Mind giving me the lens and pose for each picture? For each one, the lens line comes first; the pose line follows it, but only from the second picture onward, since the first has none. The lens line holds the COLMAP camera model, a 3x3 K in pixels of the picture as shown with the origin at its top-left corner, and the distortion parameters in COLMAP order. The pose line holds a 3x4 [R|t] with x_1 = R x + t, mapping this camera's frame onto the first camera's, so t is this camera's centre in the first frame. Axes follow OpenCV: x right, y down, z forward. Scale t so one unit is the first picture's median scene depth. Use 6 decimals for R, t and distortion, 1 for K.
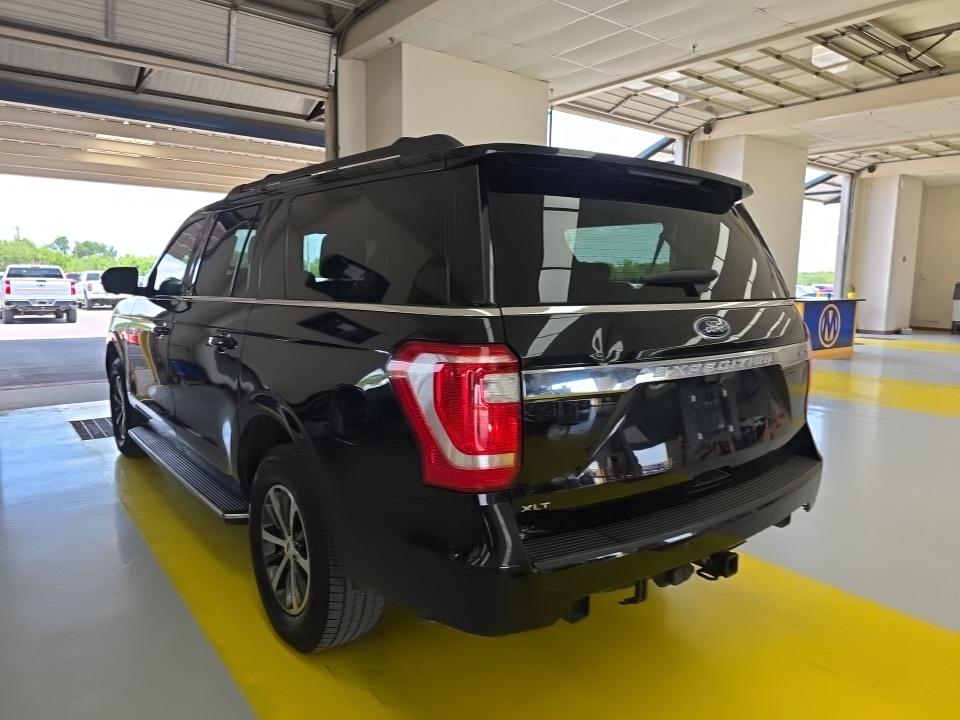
lens RADIAL K [[657.2, 0, 488.0], [0, 657.2, 363.0], [0, 0, 1]] dist [0.066085, -0.058192]
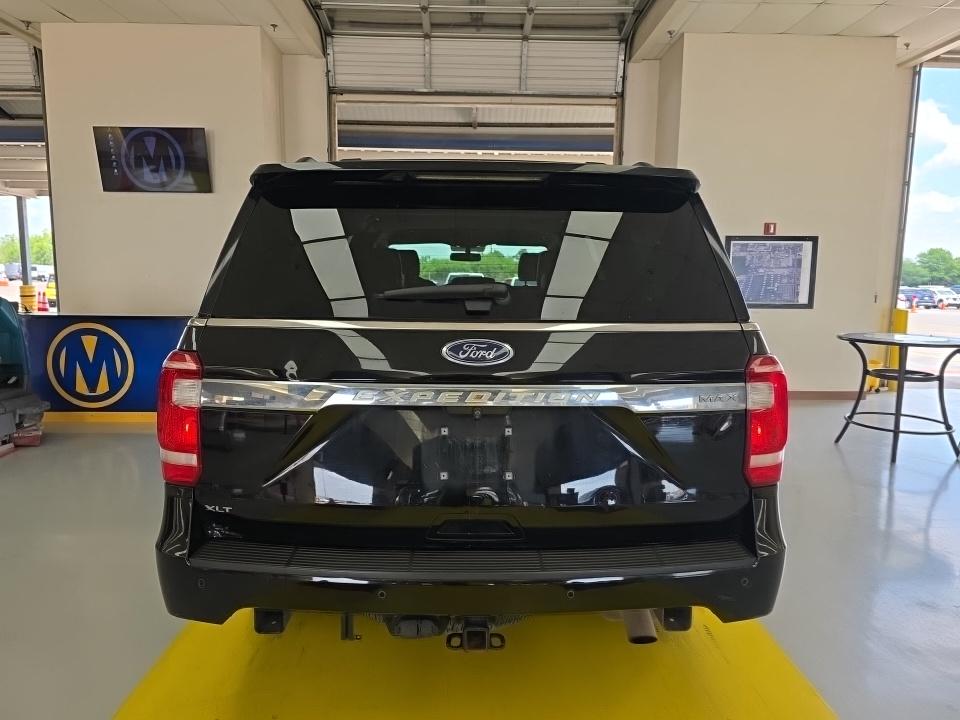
lens RADIAL K [[659.0, 0, 475.3], [0, 659.0, 356.6], [0, 0, 1]] dist [0.065099, -0.054852]
pose [[0.792017, 0.069959, -0.606477, 0.233568], [-0.078924, 0.996809, 0.011915, -0.015713], [0.605375, 0.038429, 0.795012, 0.089767]]
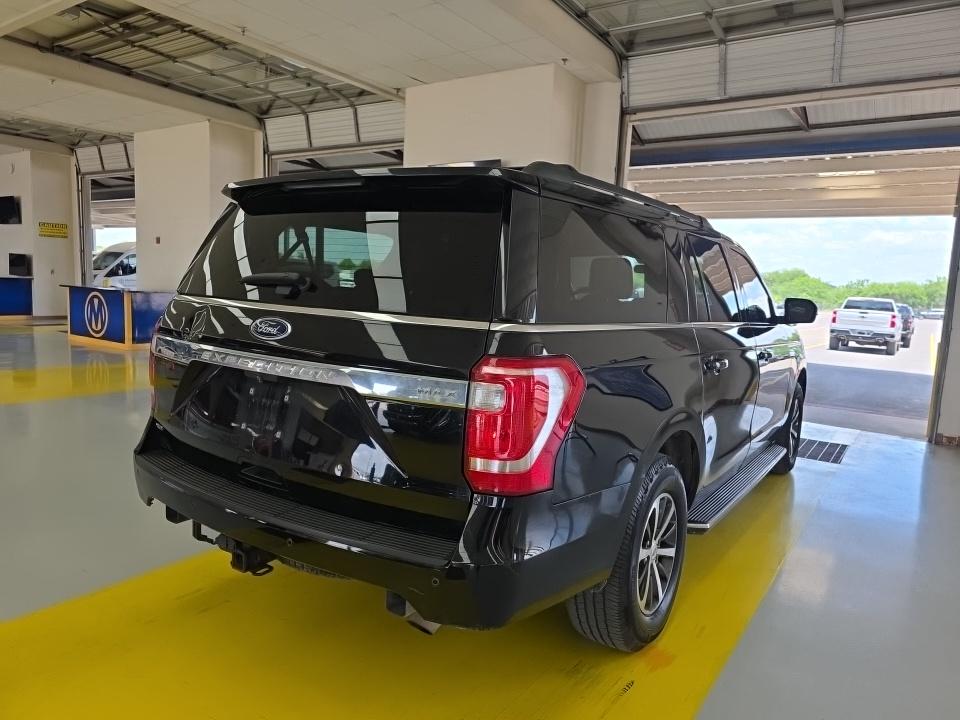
lens RADIAL K [[657.2, 0, 488.0], [0, 657.2, 363.0], [0, 0, 1]] dist [0.066085, -0.058192]
pose [[0.294320, 0.115148, -0.948745, 0.389628], [-0.167961, 0.983496, 0.067261, -0.034606], [0.940832, 0.139556, 0.308804, 0.277101]]
